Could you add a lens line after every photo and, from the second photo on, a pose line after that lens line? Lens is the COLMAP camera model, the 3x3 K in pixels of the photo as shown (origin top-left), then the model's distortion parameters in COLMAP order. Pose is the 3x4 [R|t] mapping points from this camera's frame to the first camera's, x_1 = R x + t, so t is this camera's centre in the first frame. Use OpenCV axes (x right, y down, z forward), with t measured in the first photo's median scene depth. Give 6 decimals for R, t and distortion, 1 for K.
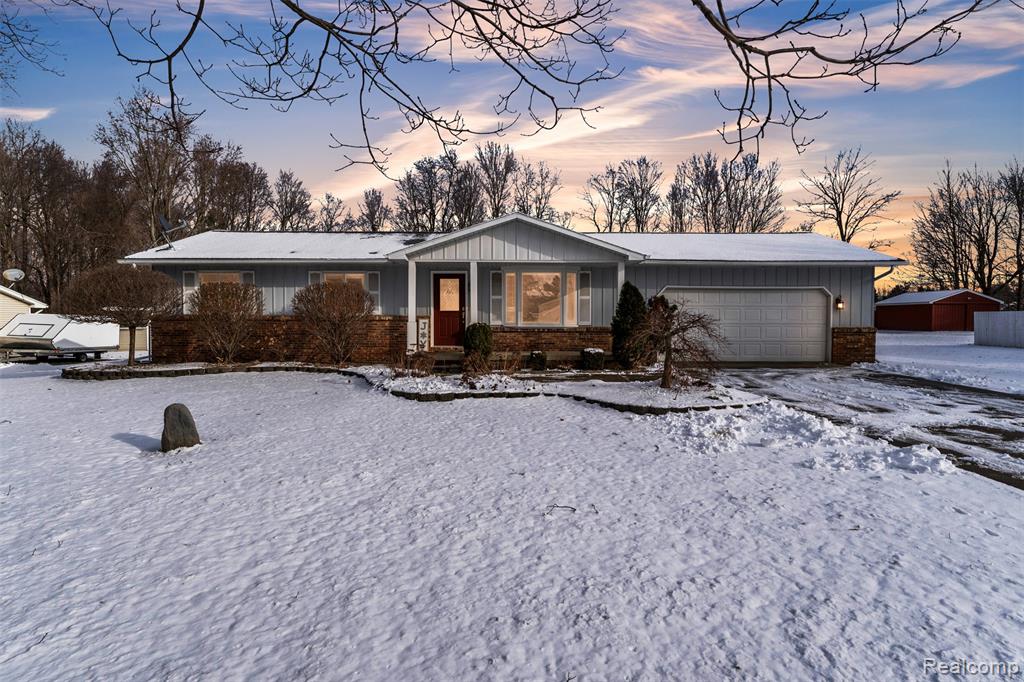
lens RADIAL K [[532.1, 0, 517.4], [0, 532.1, 344.1], [0, 0, 1]] dist [-0.013535, 0.000046]
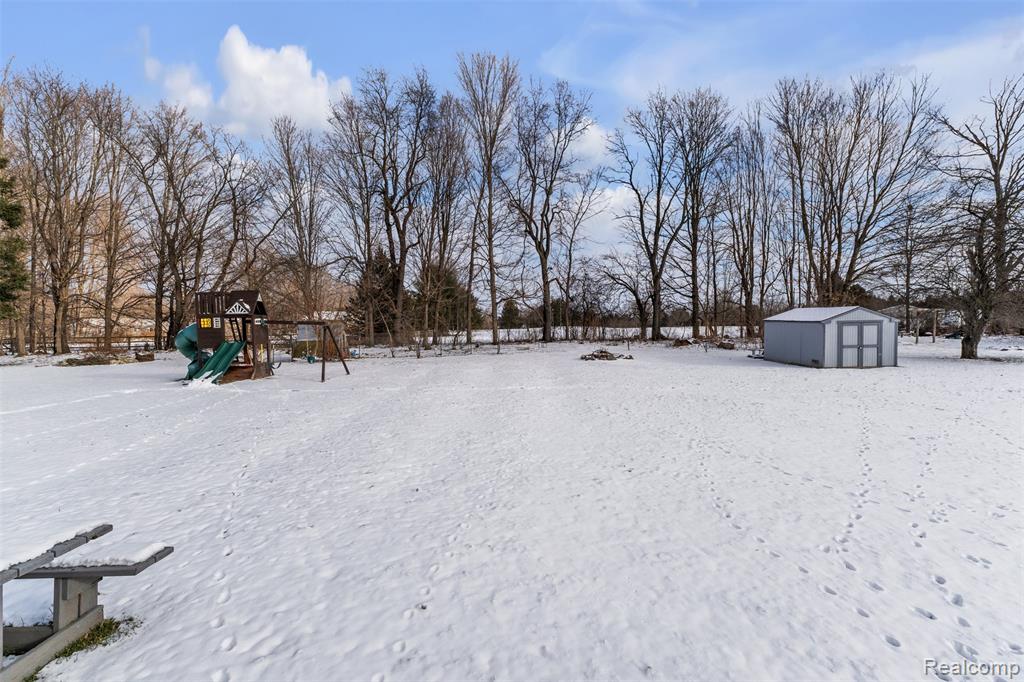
lens RADIAL K [[434.2, 0, 514.6], [0, 434.2, 337.3], [0, 0, 1]] dist [0.008512, -0.000129]
pose [[0.999771, -0.006036, 0.020524, -0.078503], [0.006446, 0.999780, -0.019967, -0.102447], [-0.020399, 0.020095, 0.999590, 1.895321]]
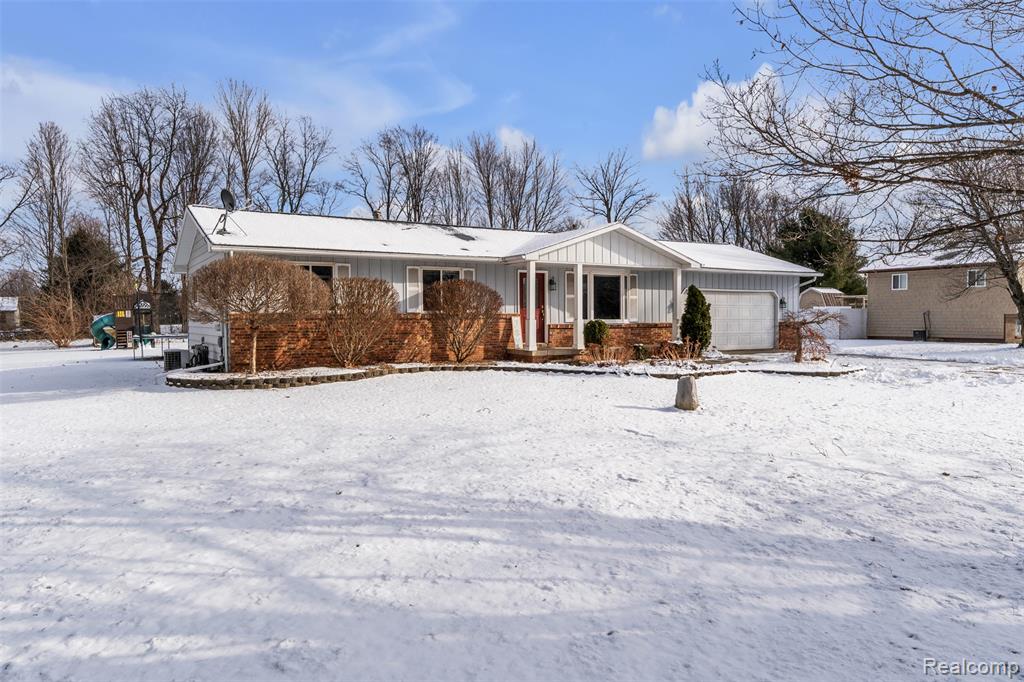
lens RADIAL K [[700.6, 0, 512.0], [0, 700.6, 341.0], [0, 0, 1]] dist [0.007374, 0.000845]
pose [[0.866562, -0.022257, 0.498572, -0.854106], [0.030688, 0.999491, -0.008719, 0.010768], [-0.498125, 0.022856, 0.866804, -0.161776]]
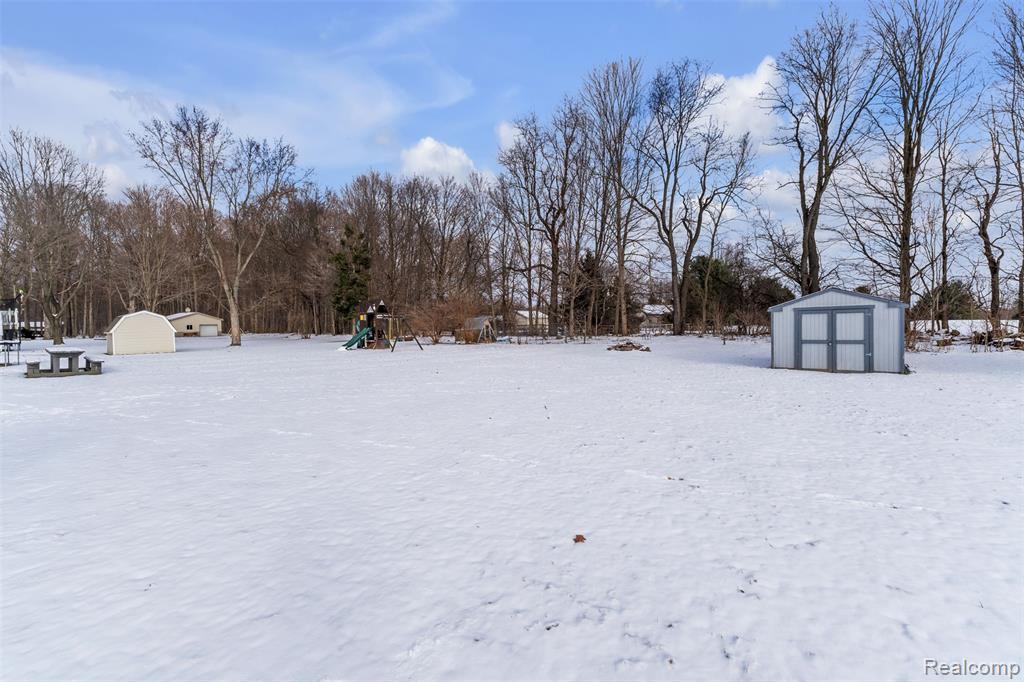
lens RADIAL K [[434.2, 0, 514.6], [0, 434.2, 337.3], [0, 0, 1]] dist [0.008512, -0.000129]
pose [[0.738808, 0.016337, -0.673718, 1.010623], [-0.020316, 0.999792, 0.001966, -0.094224], [0.673610, 0.012235, 0.738986, 2.000351]]
